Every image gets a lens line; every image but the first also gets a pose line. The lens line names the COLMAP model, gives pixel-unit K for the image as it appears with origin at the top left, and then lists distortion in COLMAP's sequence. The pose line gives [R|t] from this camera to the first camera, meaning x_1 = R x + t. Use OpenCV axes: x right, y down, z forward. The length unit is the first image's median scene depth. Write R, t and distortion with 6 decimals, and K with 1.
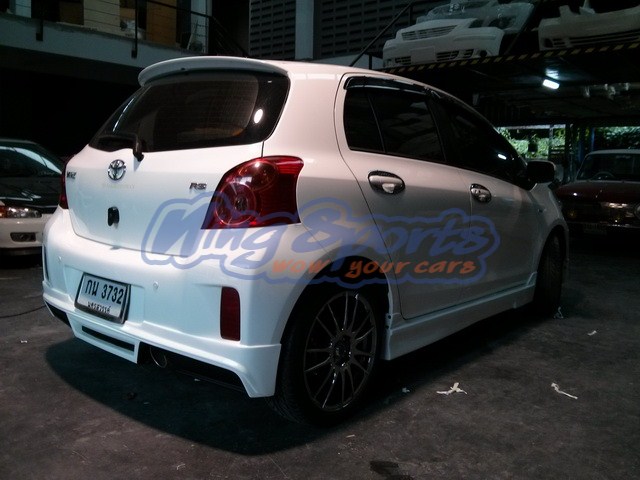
lens RADIAL K [[551.0, 0, 320.0], [0, 551.0, 240.0], [0, 0, 1]] dist [0.000251, -0.140102]
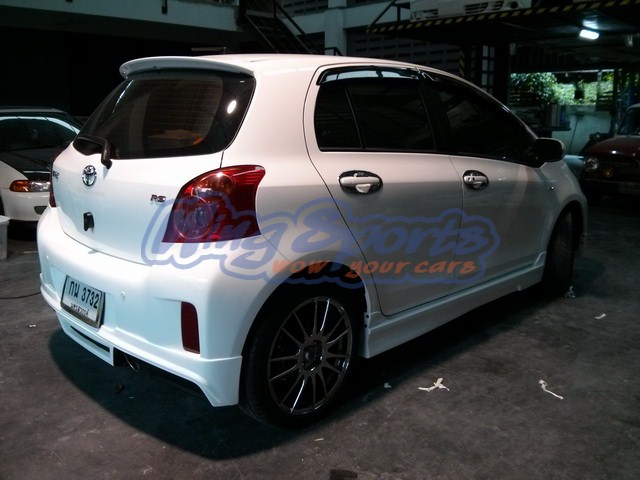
lens RADIAL K [[551.0, 0, 320.0], [0, 551.0, 240.0], [0, 0, 1]] dist [0.000251, -0.140102]
pose [[0.997030, -0.003905, -0.076909, 0.125391], [0.010966, 0.995735, 0.091605, -0.095171], [0.076223, -0.092176, 0.992821, 0.022508]]
